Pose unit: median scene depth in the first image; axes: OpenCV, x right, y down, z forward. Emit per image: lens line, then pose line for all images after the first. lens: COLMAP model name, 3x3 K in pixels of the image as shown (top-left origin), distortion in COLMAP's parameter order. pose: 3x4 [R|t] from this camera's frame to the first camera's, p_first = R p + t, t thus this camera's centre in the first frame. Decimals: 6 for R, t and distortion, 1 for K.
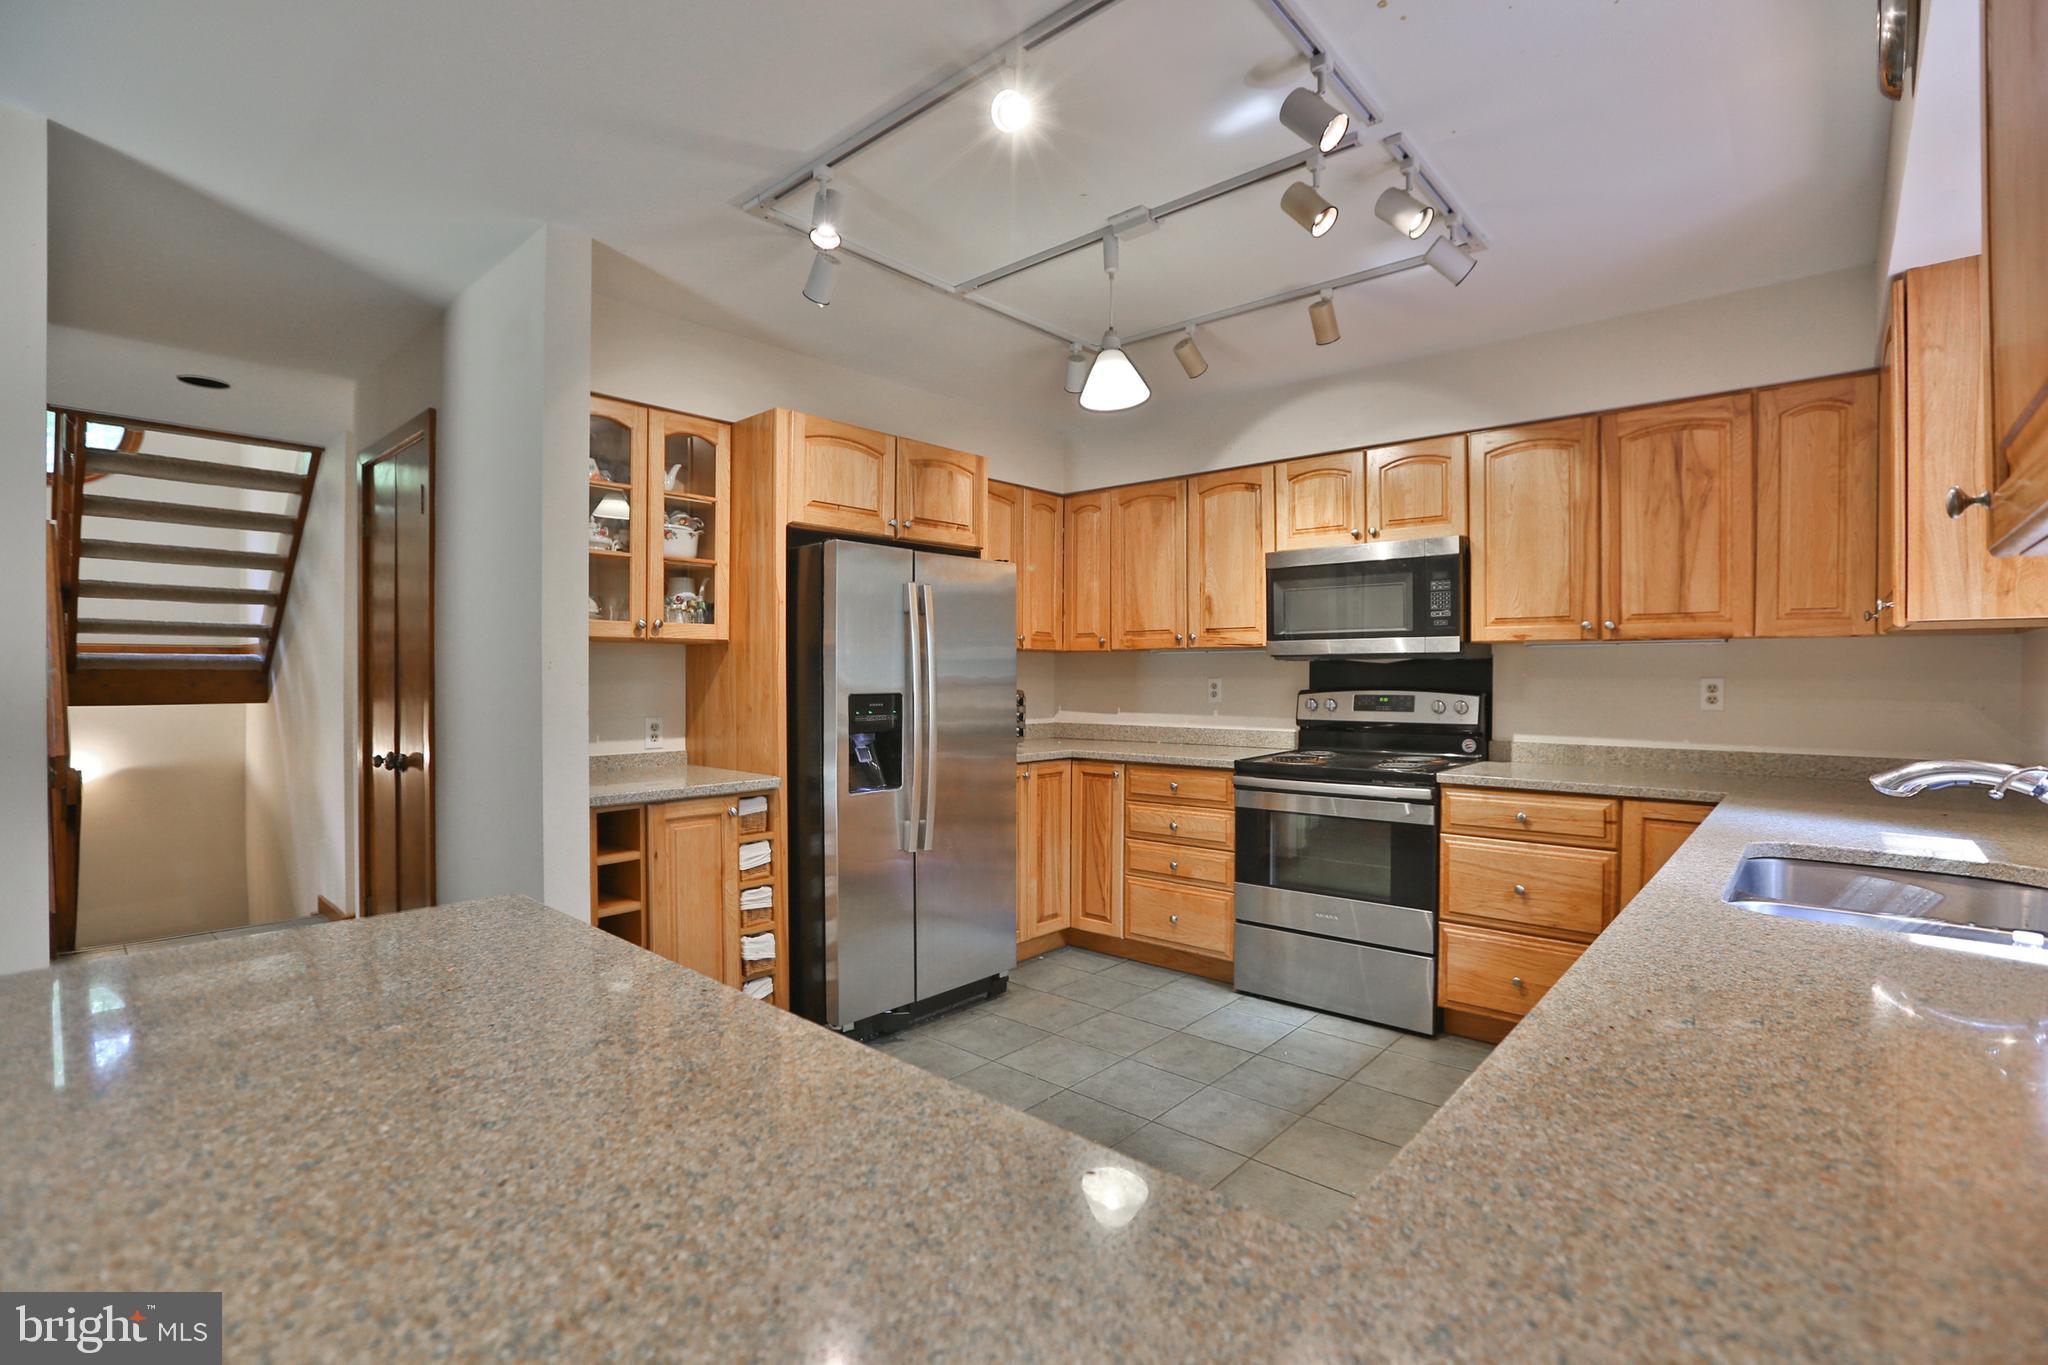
lens RADIAL K [[935.8, 0, 1029.6], [0, 935.8, 681.0], [0, 0, 1]] dist [-0.061838, 0.024919]
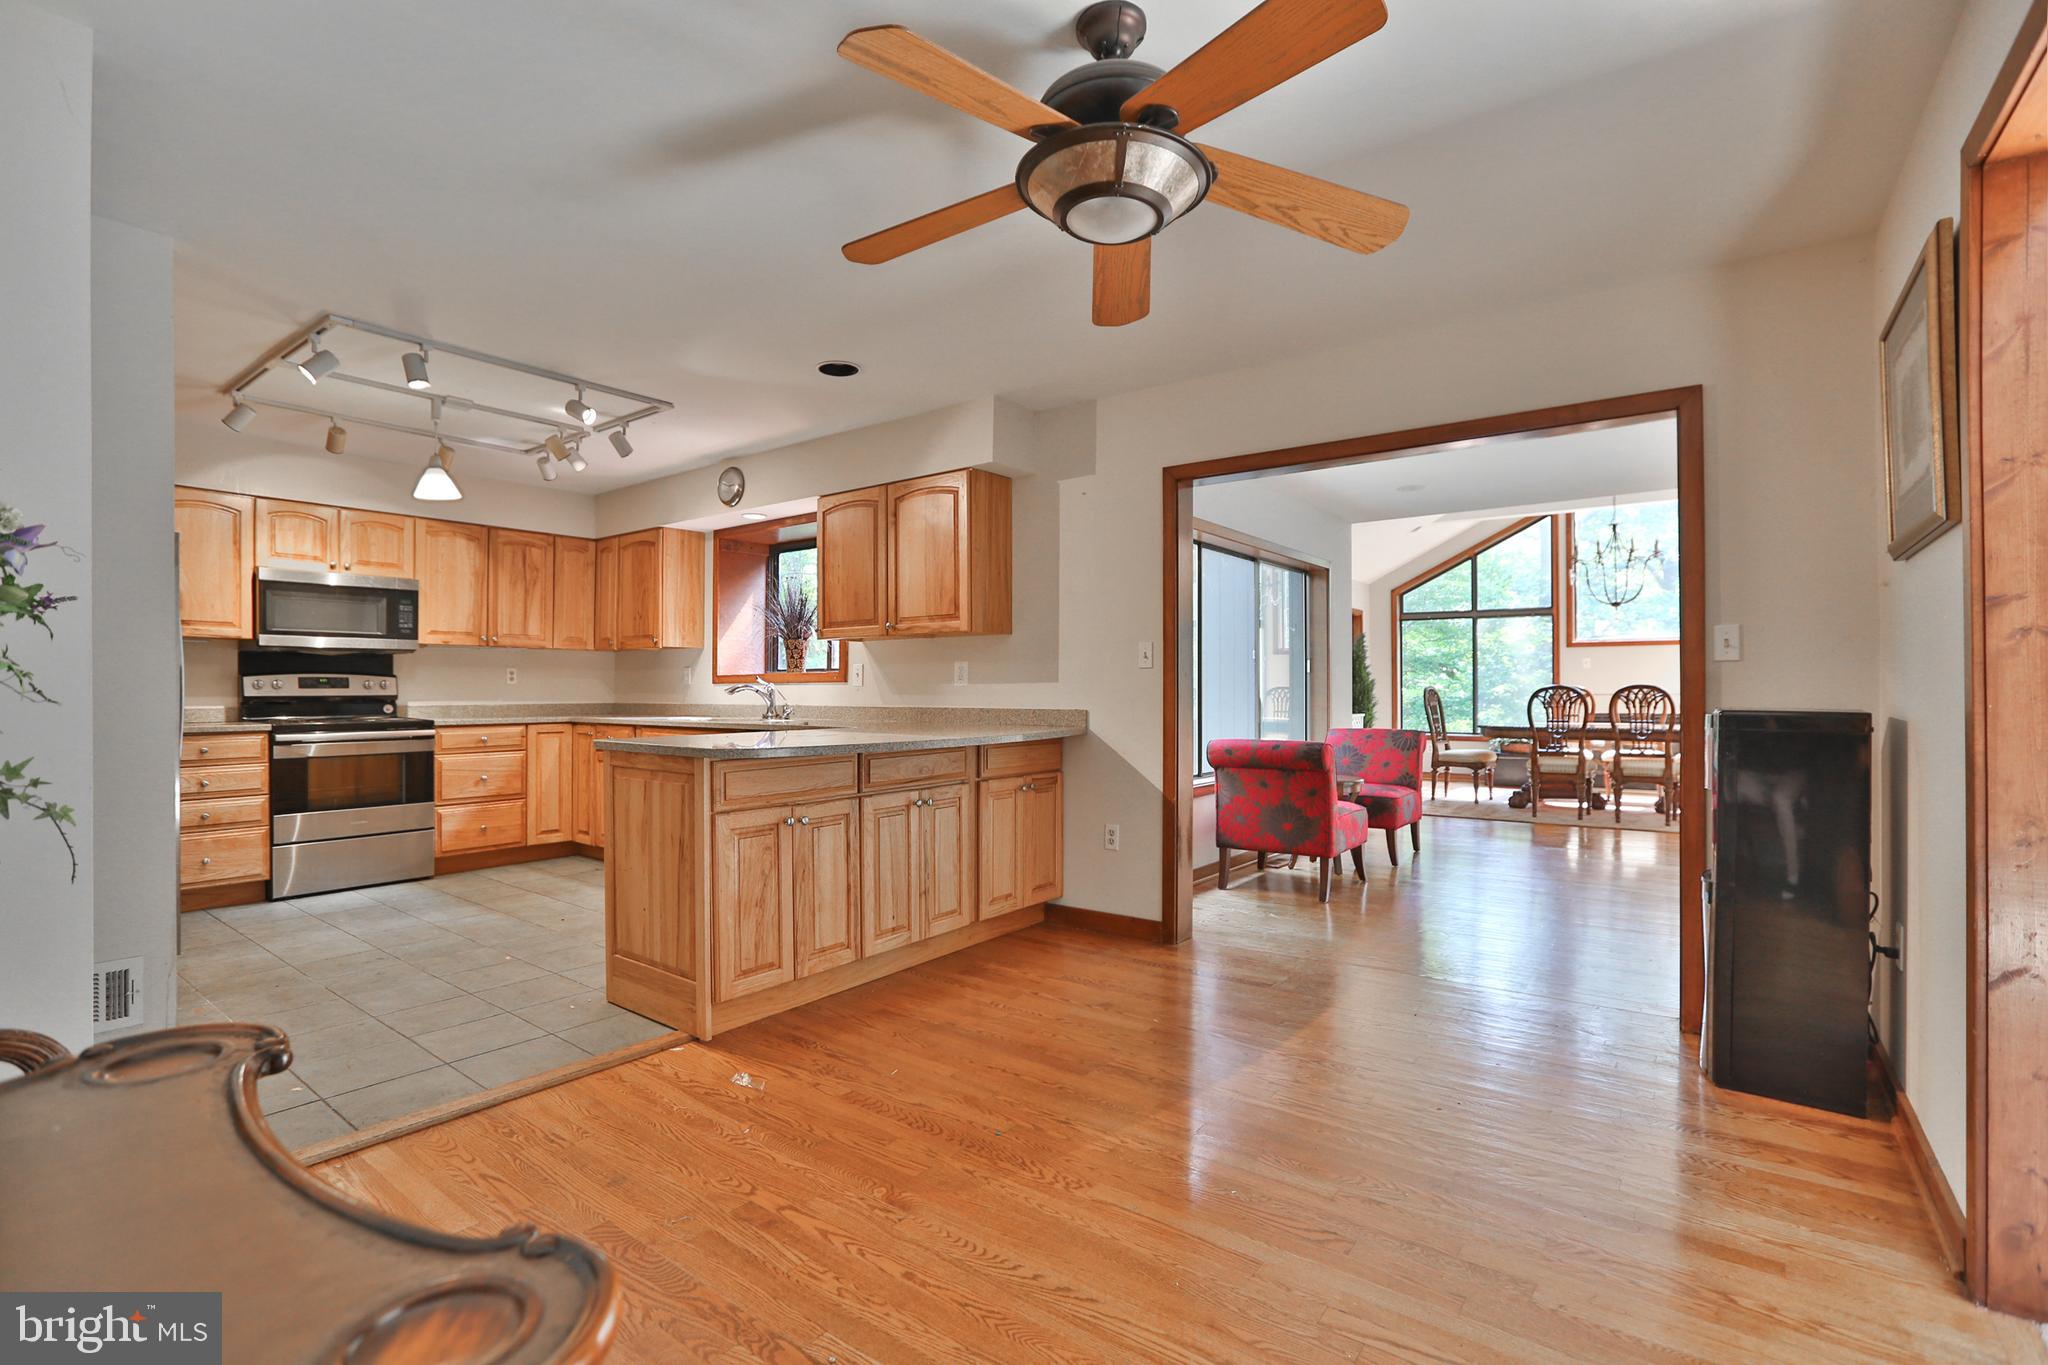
lens RADIAL K [[935.8, 0, 1029.6], [0, 935.8, 681.0], [0, 0, 1]] dist [-0.061838, 0.024919]
pose [[-0.079449, 0.008455, 0.996803, -1.324176], [0.009417, 0.999926, -0.007731, 0.050618], [-0.996794, 0.008772, -0.079523, 0.035844]]
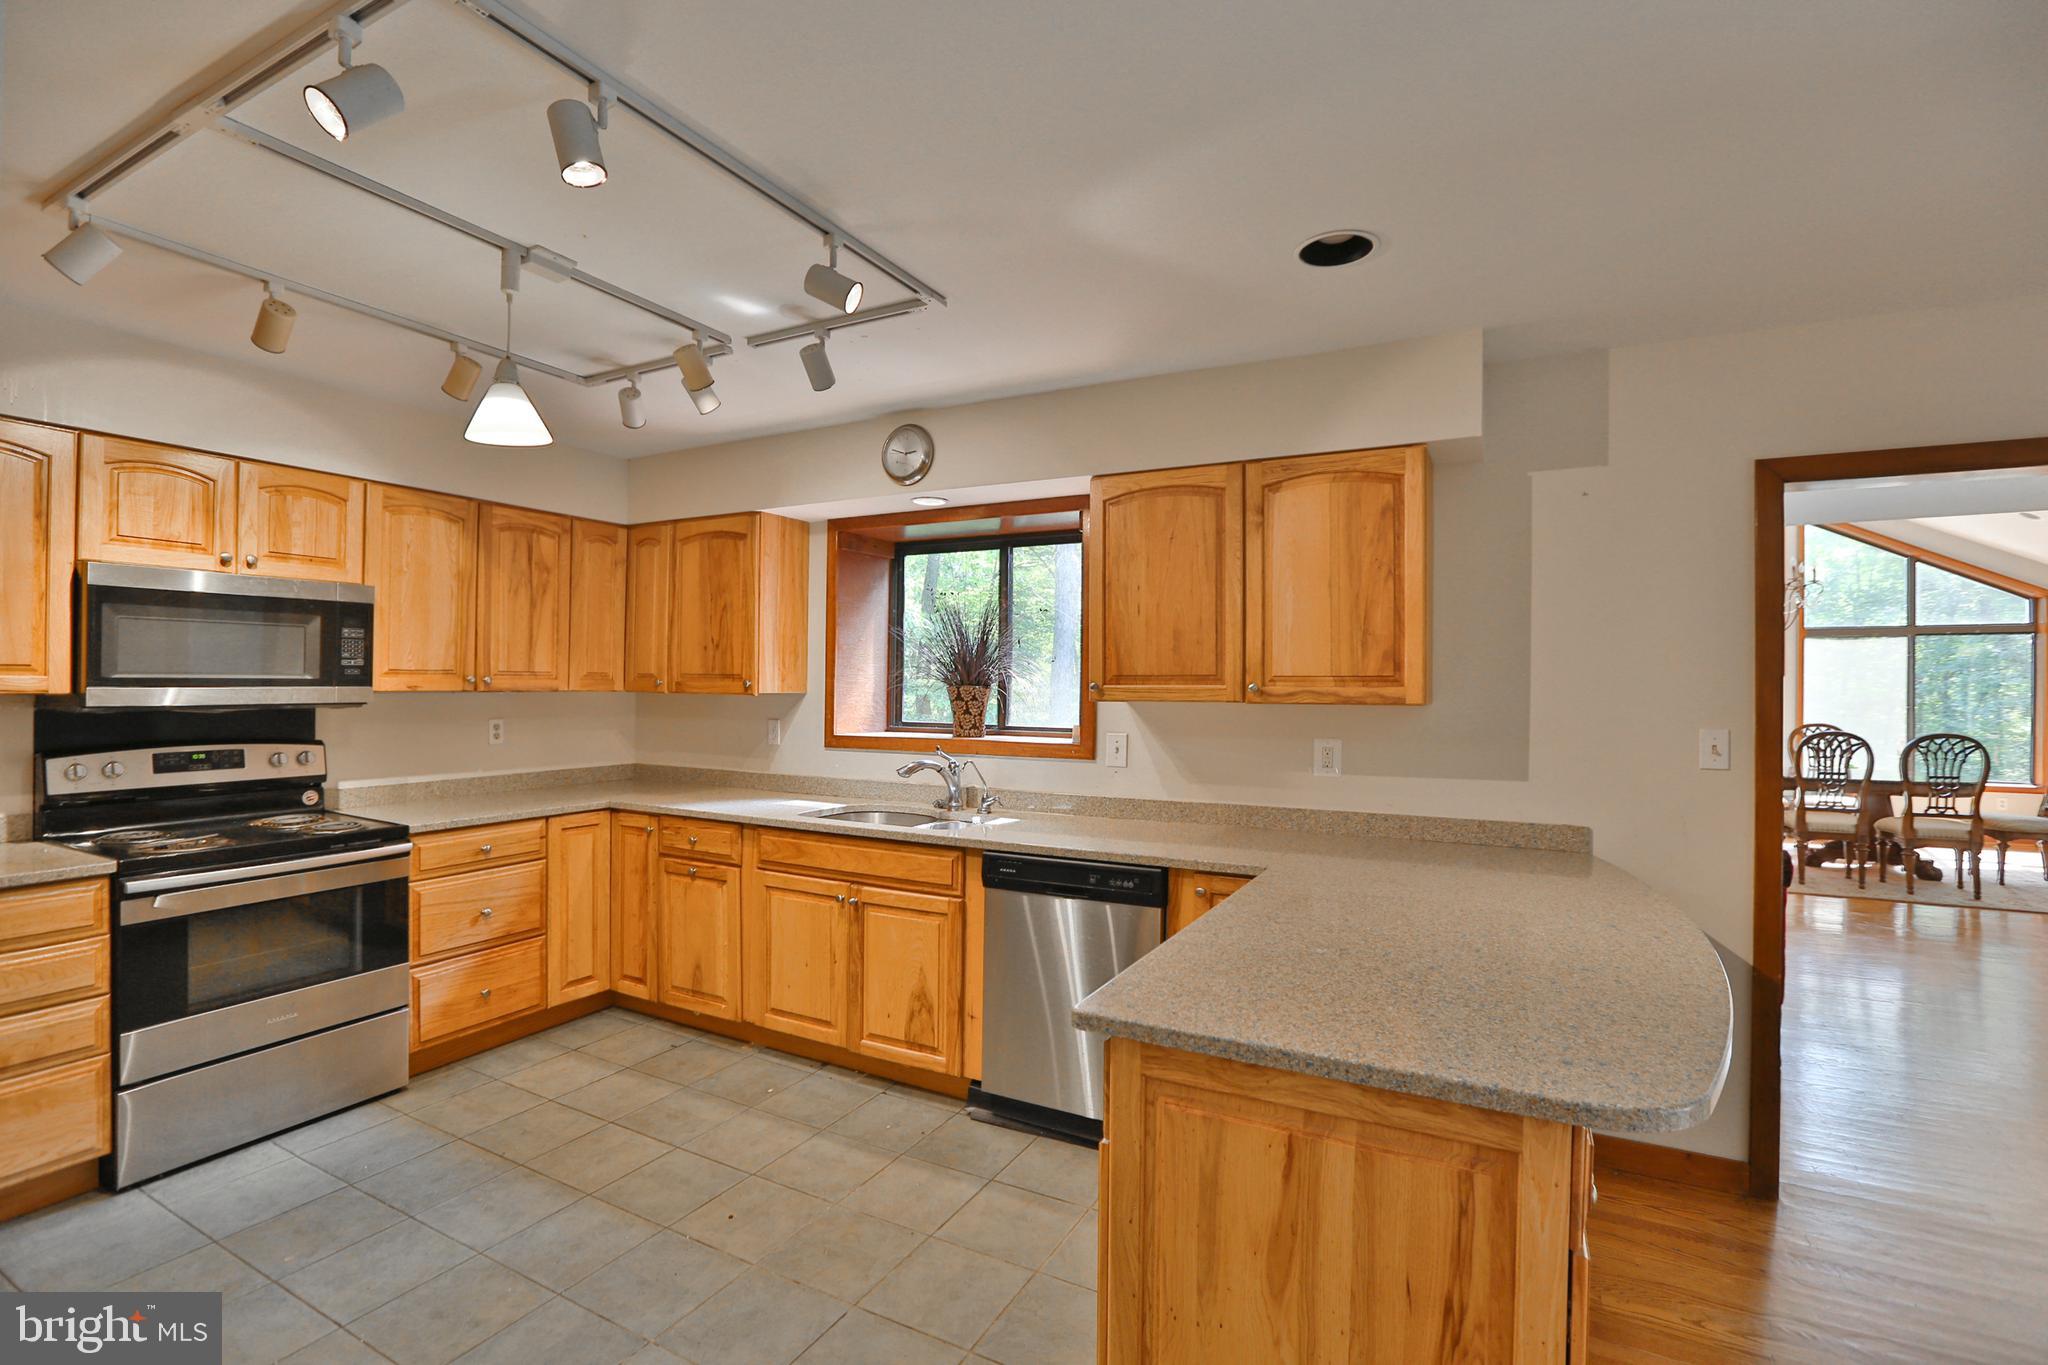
lens RADIAL K [[939.6, 0, 1025.0], [0, 939.6, 672.3], [0, 0, 1]] dist [-0.053542, 0.017513]
pose [[-0.233255, 0.008095, 0.972382, -0.692999], [0.000511, 0.999966, -0.008202, -0.057924], [-0.972415, -0.001416, -0.233251, 0.573449]]
